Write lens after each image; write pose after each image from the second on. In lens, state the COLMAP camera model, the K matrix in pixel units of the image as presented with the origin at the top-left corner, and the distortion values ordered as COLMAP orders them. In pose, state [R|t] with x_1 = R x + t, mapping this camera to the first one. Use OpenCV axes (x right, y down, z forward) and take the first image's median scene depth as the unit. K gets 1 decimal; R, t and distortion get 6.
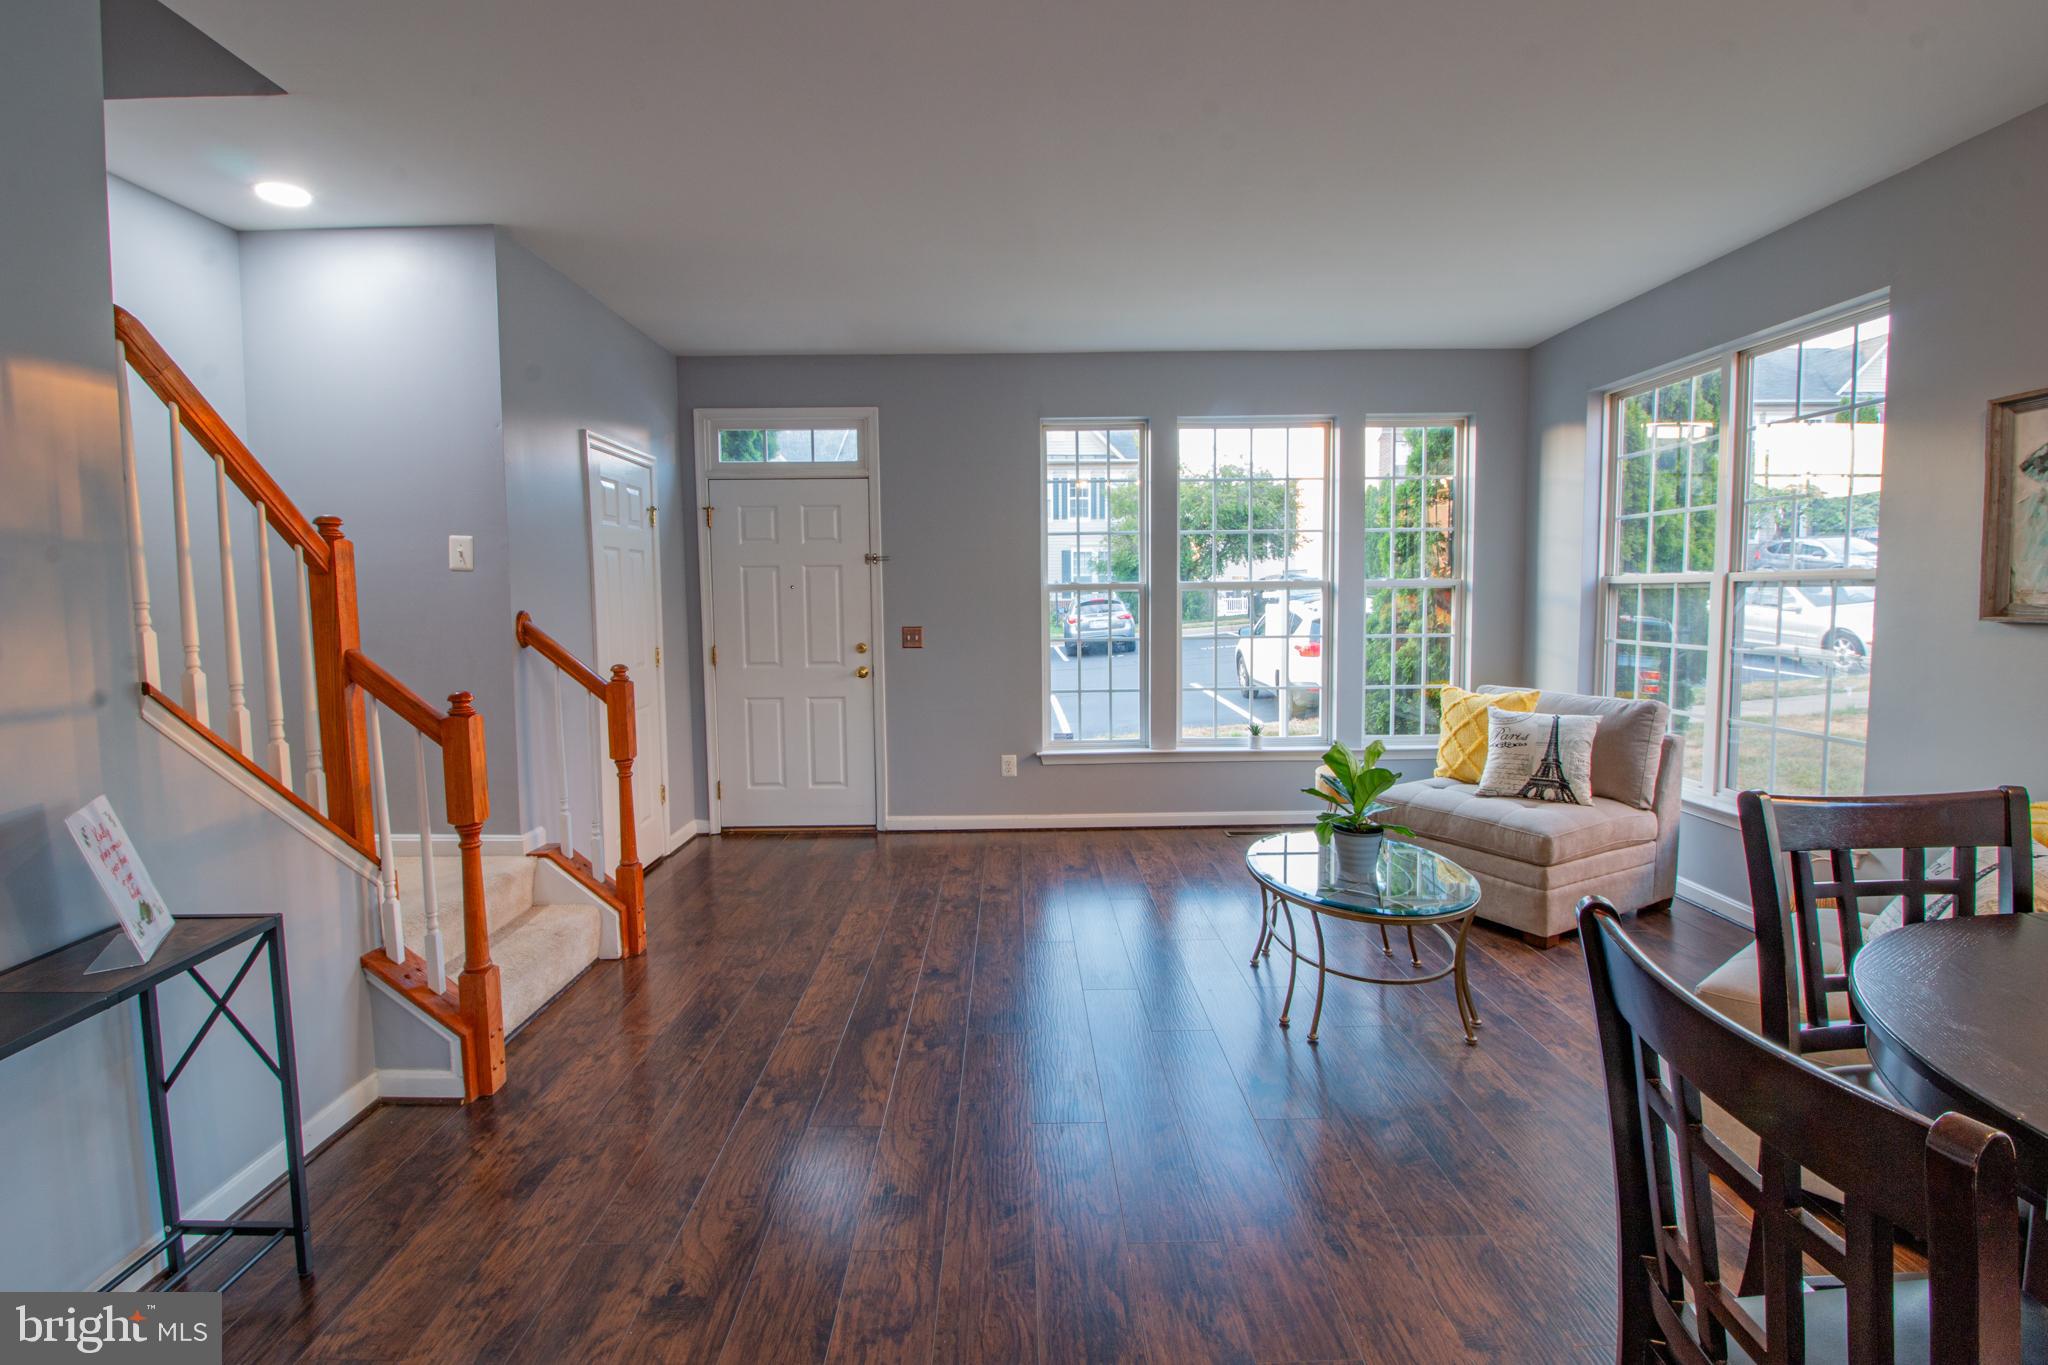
lens RADIAL K [[942.4, 0, 1023.1], [0, 942.4, 665.7], [0, 0, 1]] dist [0.000948, -0.013265]
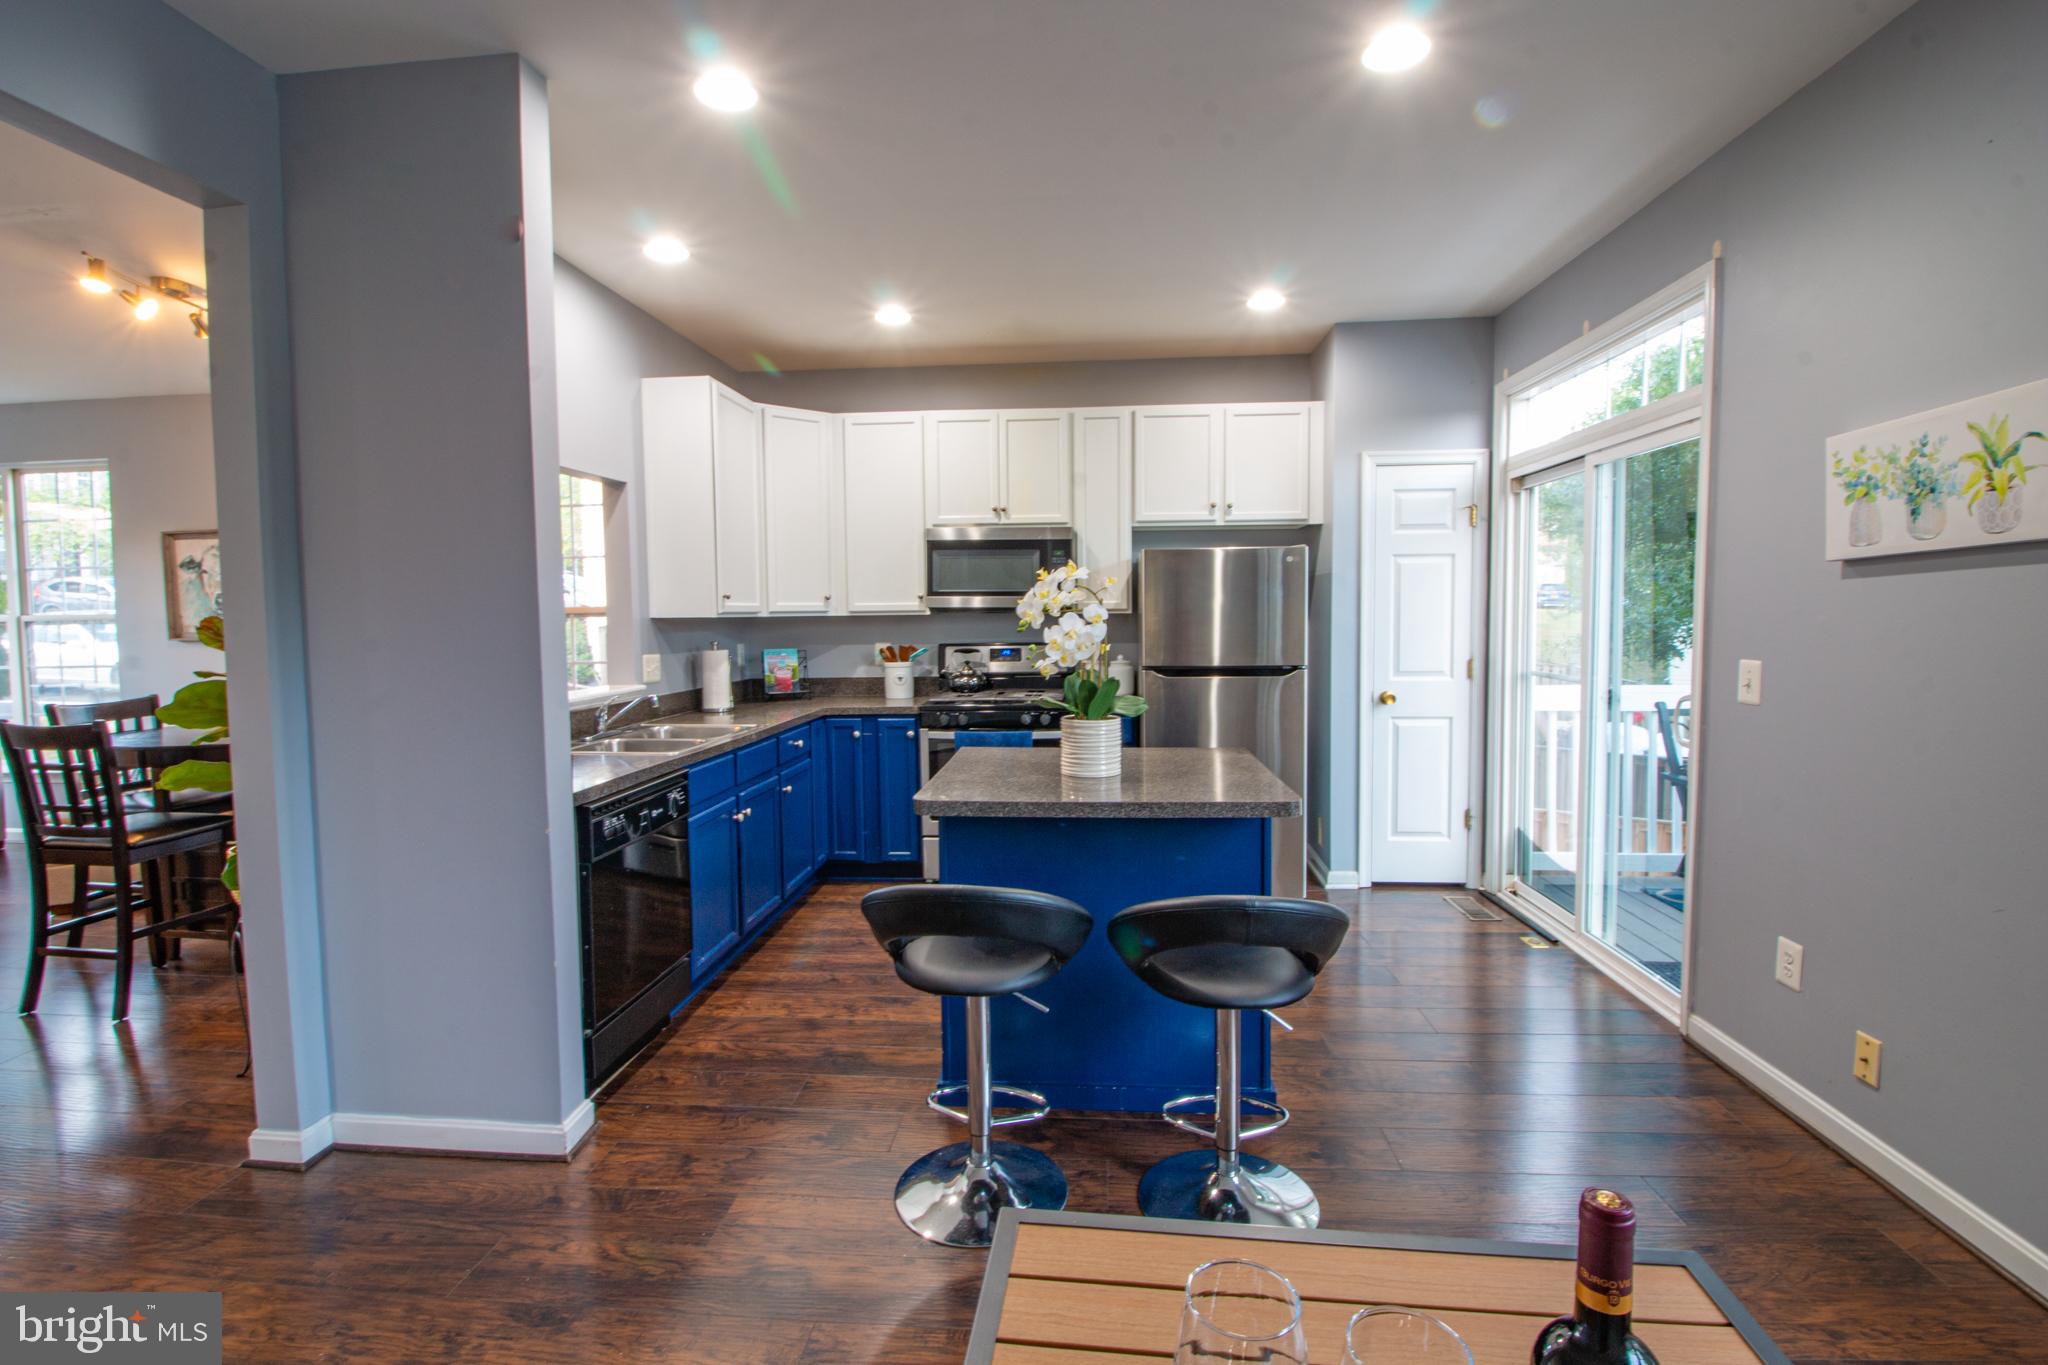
lens RADIAL K [[939.7, 0, 1024.3], [0, 939.7, 665.4], [0, 0, 1]] dist [-0.000752, -0.012476]
pose [[0.092746, -0.044579, 0.994691, -0.510757], [0.085919, 0.995629, 0.036610, 0.057479], [-0.991976, 0.082068, 0.096171, -0.651829]]
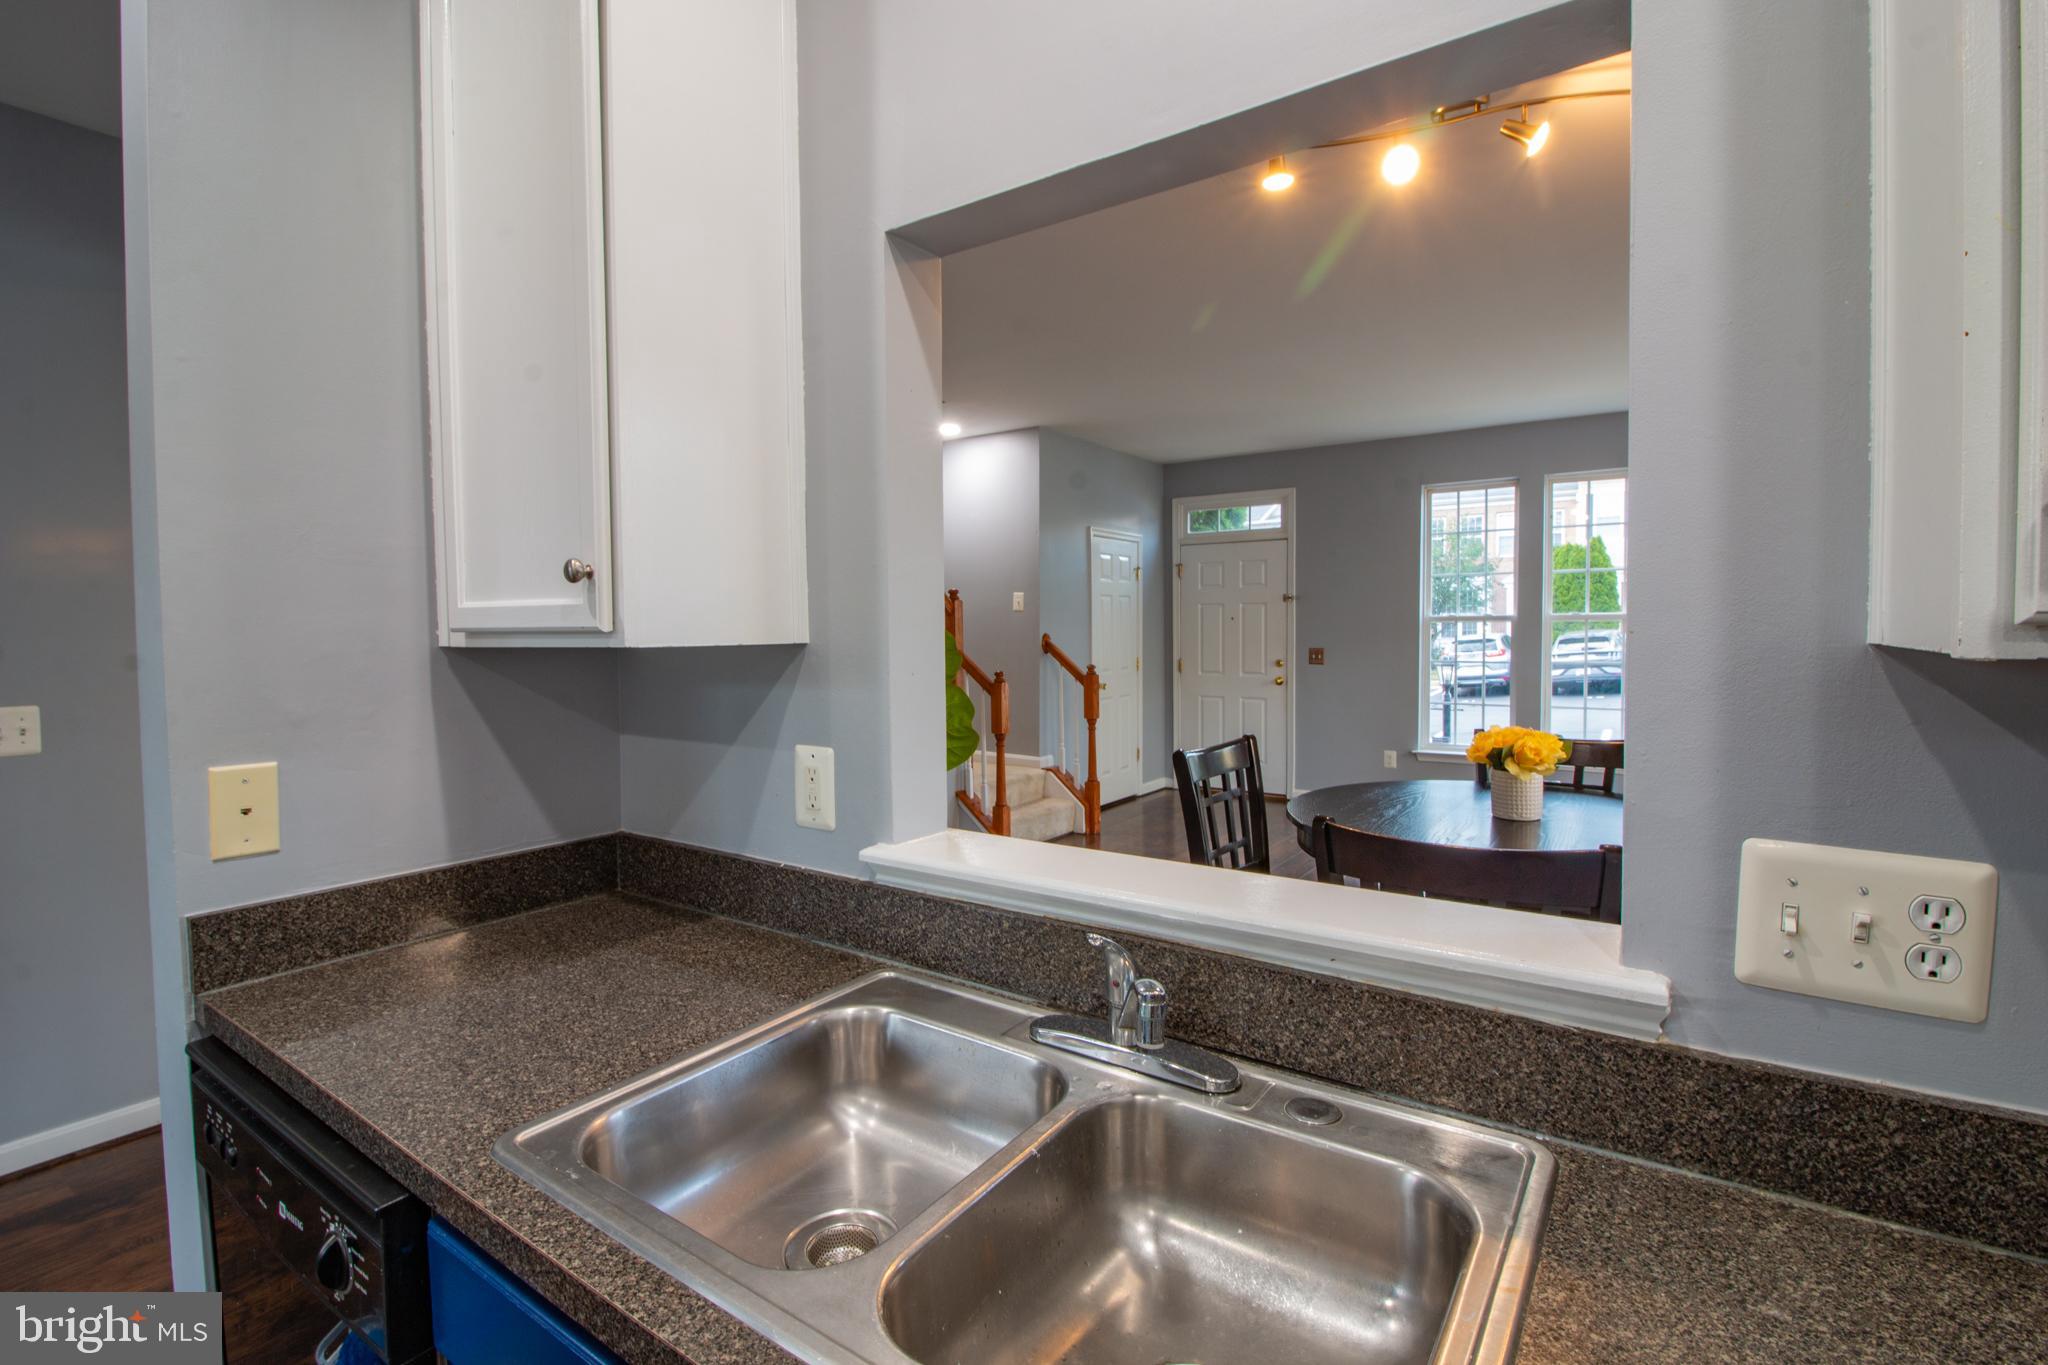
lens RADIAL K [[944.5, 0, 1020.8], [0, 944.5, 663.8], [0, 0, 1]] dist [0.000536, -0.013307]
pose [[0.814786, 0.028434, -0.579064, 0.390756], [-0.045578, 0.998847, -0.015085, 0.024369], [0.577967, 0.038683, 0.815143, -0.409108]]
